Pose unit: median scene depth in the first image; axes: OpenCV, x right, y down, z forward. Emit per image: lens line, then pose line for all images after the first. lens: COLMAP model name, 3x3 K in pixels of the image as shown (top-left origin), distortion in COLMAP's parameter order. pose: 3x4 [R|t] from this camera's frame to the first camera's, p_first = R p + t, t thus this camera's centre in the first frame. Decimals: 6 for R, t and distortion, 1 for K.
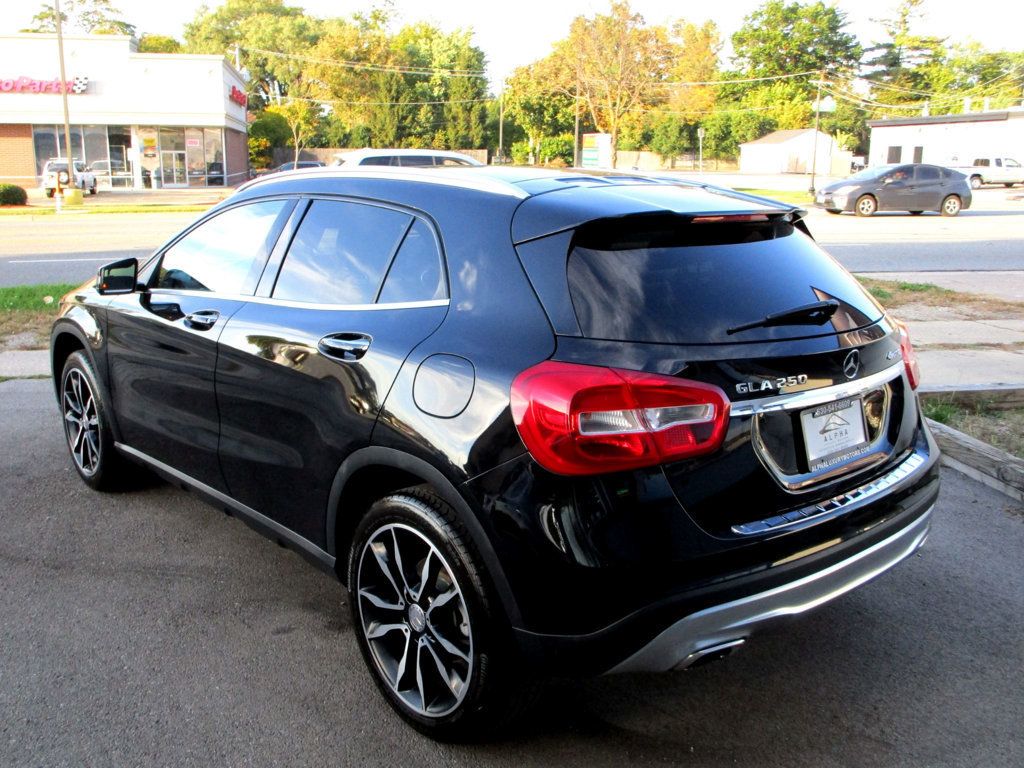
lens RADIAL K [[995.5, 0, 504.5], [0, 995.5, 380.4], [0, 0, 1]] dist [-0.026492, 0.000000]
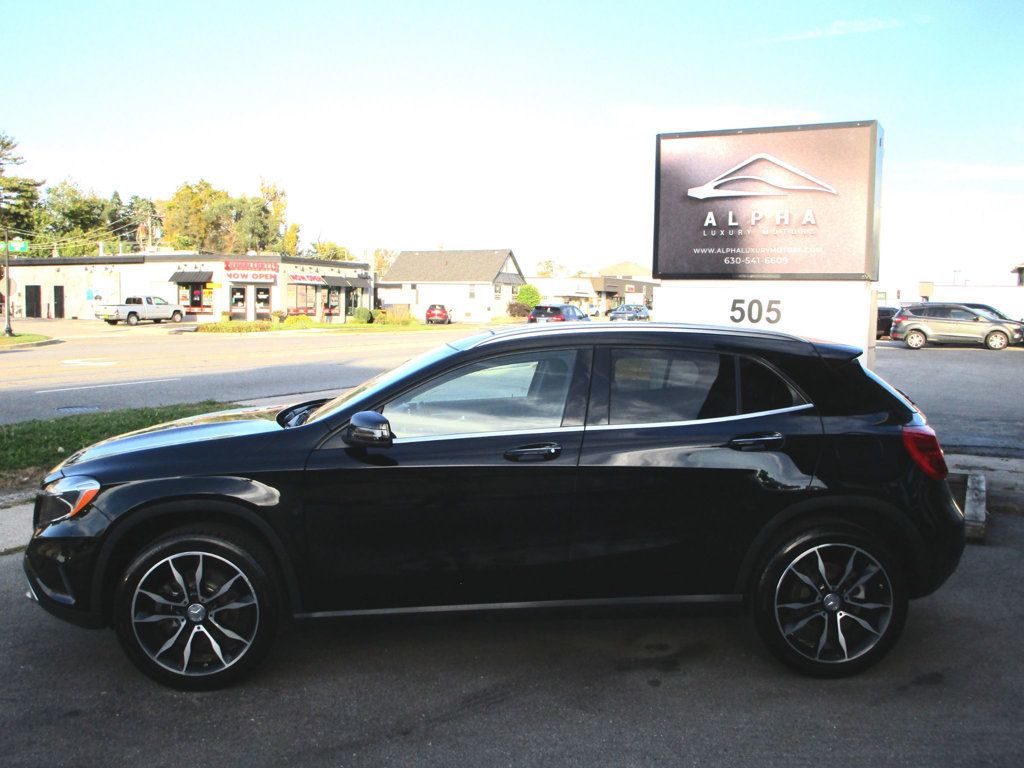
lens RADIAL K [[995.5, 0, 511.6], [0, 995.5, 383.6], [0, 0, 1]] dist [-0.026492, 0.000000]
pose [[0.578716, -0.063789, 0.813031, -0.171292], [0.168753, 0.984726, -0.042858, -0.012942], [-0.797879, 0.162004, 0.580641, 0.044180]]
